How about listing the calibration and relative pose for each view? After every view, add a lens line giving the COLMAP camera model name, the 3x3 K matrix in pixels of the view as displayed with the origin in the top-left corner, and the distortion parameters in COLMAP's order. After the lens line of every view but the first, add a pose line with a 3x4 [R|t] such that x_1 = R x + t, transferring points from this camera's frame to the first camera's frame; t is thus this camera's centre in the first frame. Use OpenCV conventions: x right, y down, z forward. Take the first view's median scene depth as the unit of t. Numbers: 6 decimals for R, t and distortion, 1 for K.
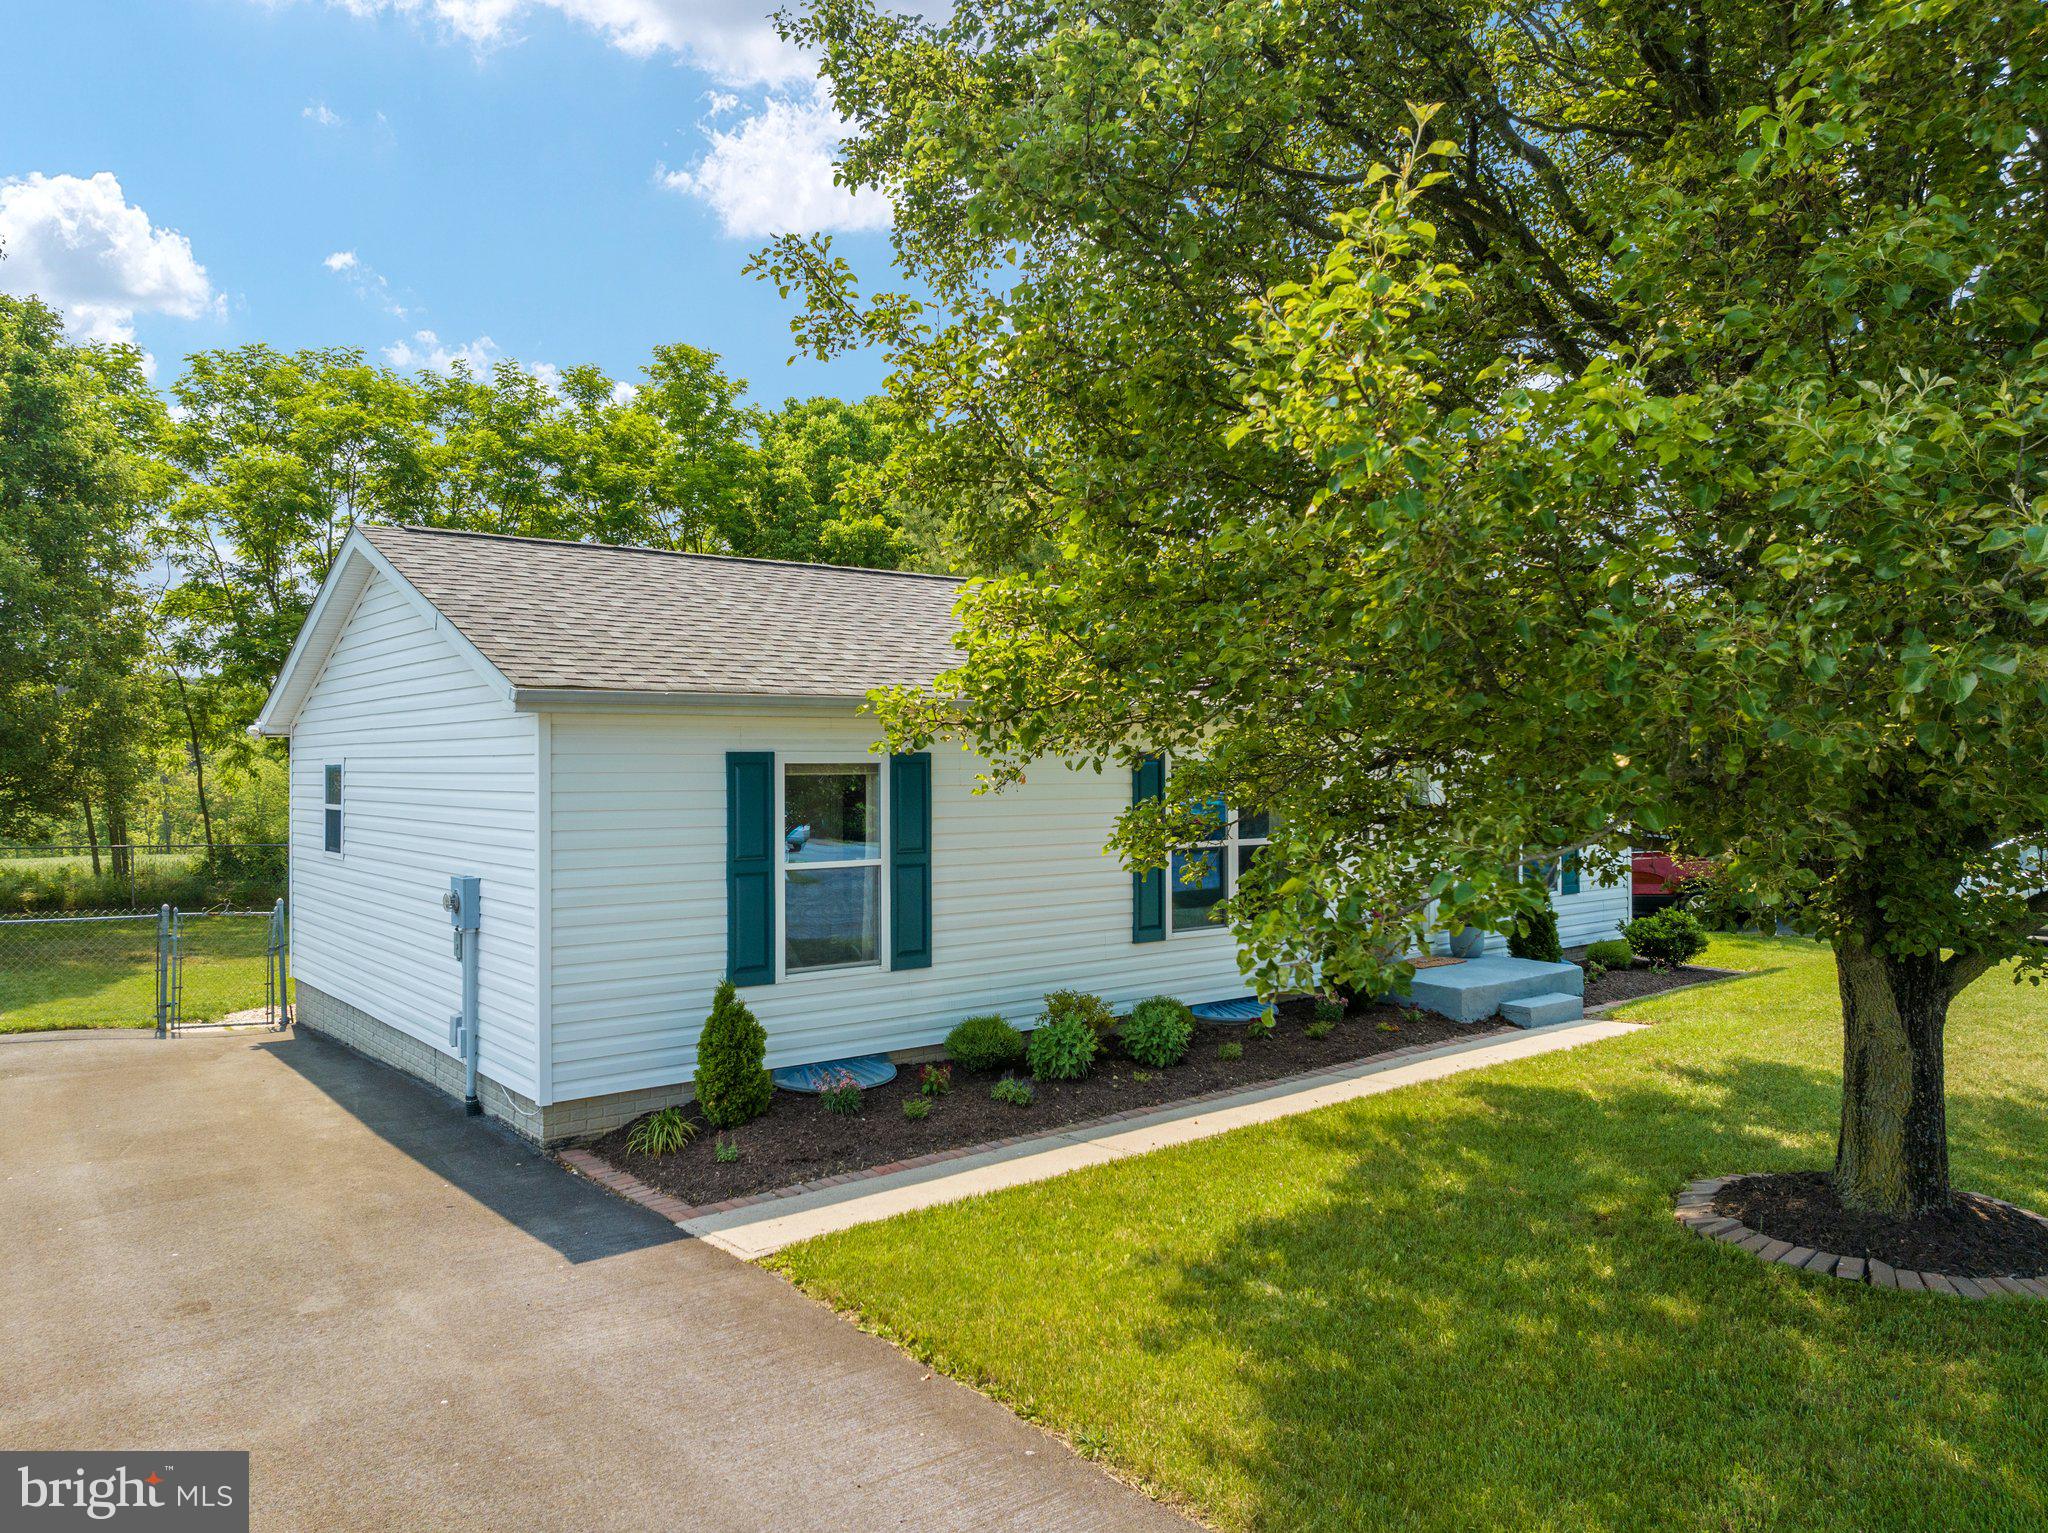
lens RADIAL K [[1376.8, 0, 948.5], [0, 1376.8, 774.8], [0, 0, 1]] dist [-0.034565, 0.004319]
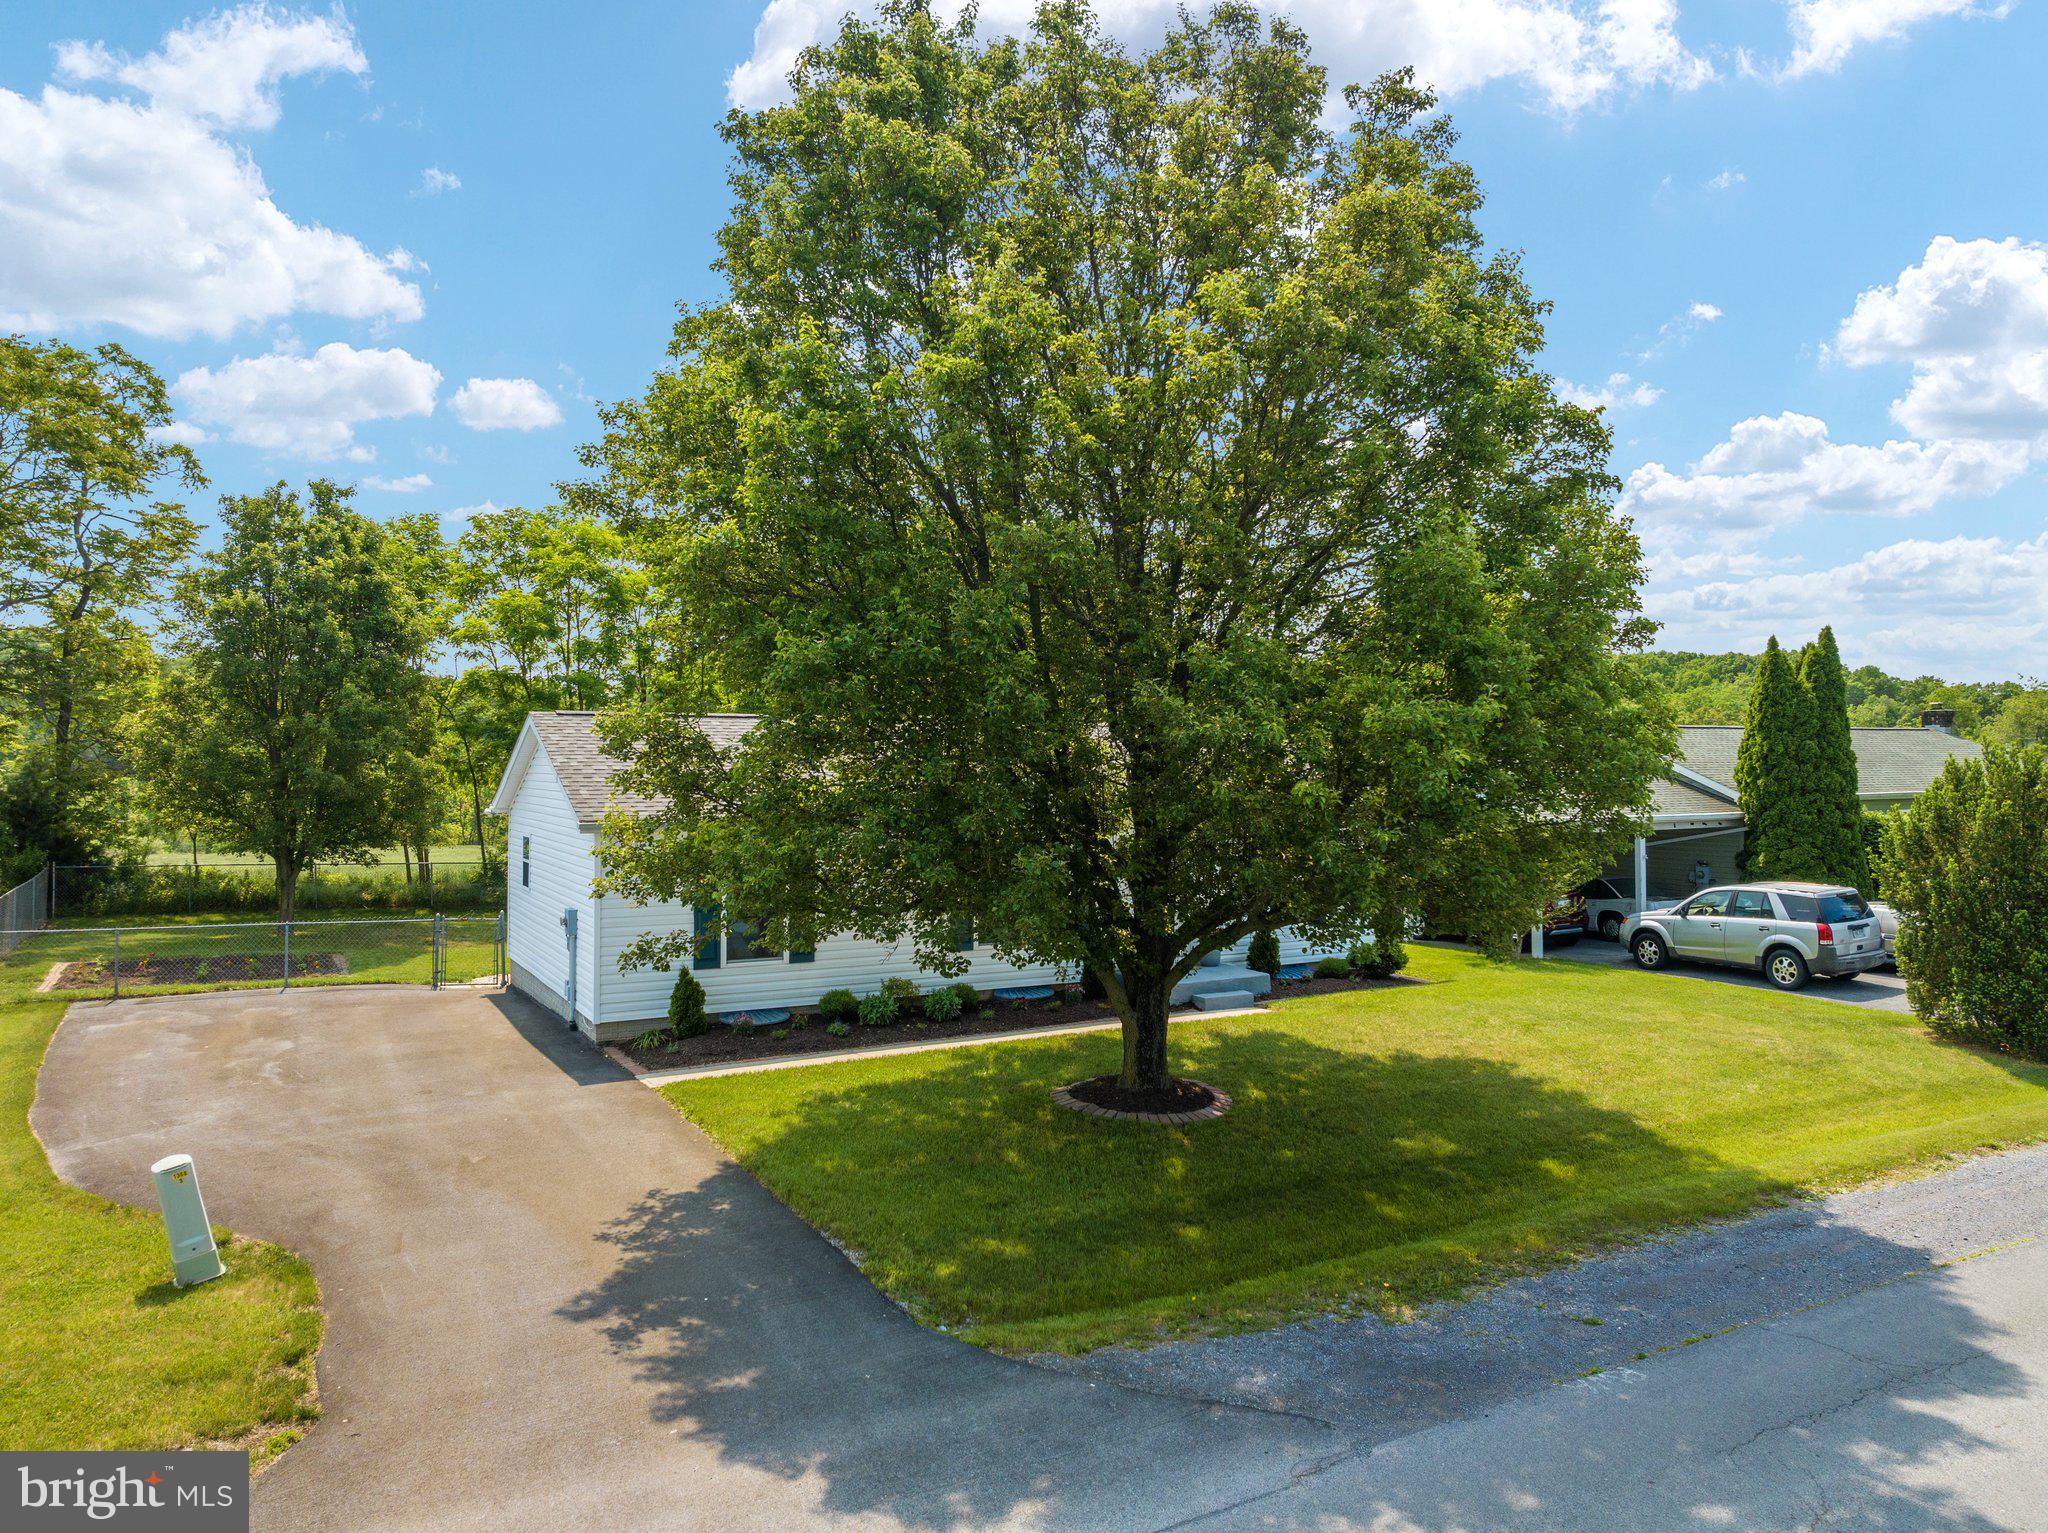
lens RADIAL K [[1451.5, 0, 1025.1], [0, 1451.5, 738.8], [0, 0, 1]] dist [-0.051079, 0.003649]
pose [[0.986261, 0.002093, -0.165181, 0.497777], [-0.004115, 0.999921, -0.011897, -0.116397], [0.165143, 0.012413, 0.986192, -0.735611]]
